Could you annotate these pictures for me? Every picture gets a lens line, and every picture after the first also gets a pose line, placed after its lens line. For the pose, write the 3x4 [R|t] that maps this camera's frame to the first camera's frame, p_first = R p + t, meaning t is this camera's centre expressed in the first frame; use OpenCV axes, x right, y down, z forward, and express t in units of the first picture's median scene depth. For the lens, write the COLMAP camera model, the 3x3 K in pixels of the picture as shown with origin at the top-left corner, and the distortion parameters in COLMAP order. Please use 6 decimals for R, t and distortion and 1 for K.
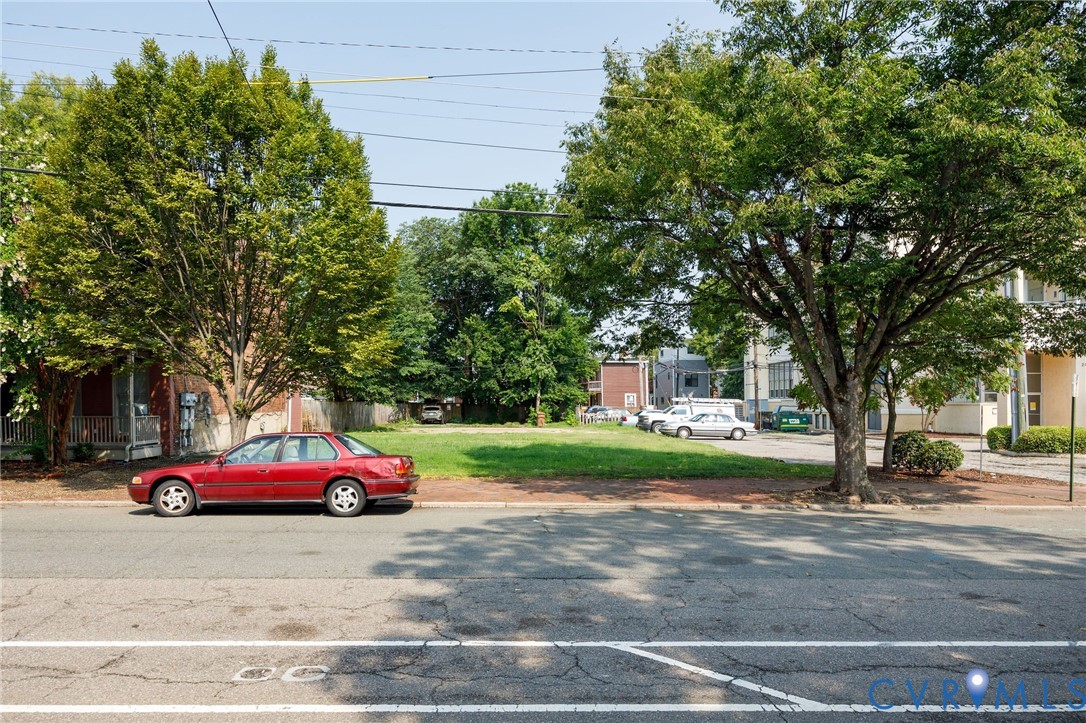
lens RADIAL K [[700.7, 0, 587.0], [0, 700.7, 462.2], [0, 0, 1]] dist [-0.028424, -0.000433]
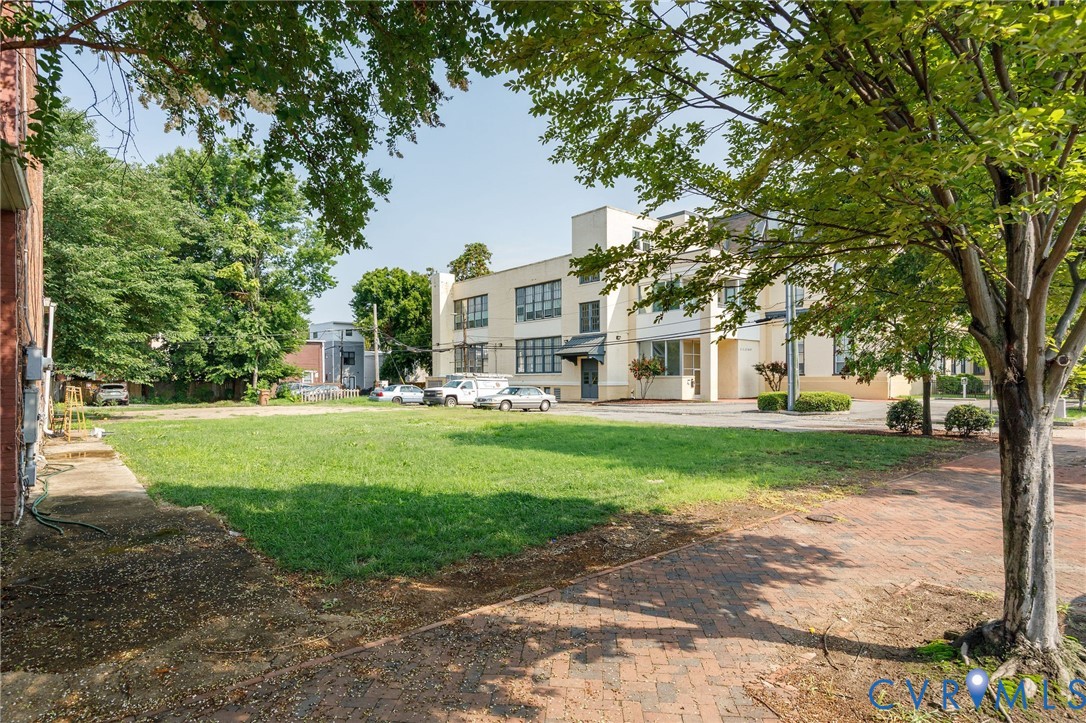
lens RADIAL K [[546.6, 0, 542.3], [0, 546.6, 378.2], [0, 0, 1]] dist [-0.020232, 0.000096]
pose [[0.818480, -0.004862, 0.574514, -0.175313], [0.054892, 0.996052, -0.069772, -0.015426], [-0.571906, 0.088643, 0.815516, 0.202916]]
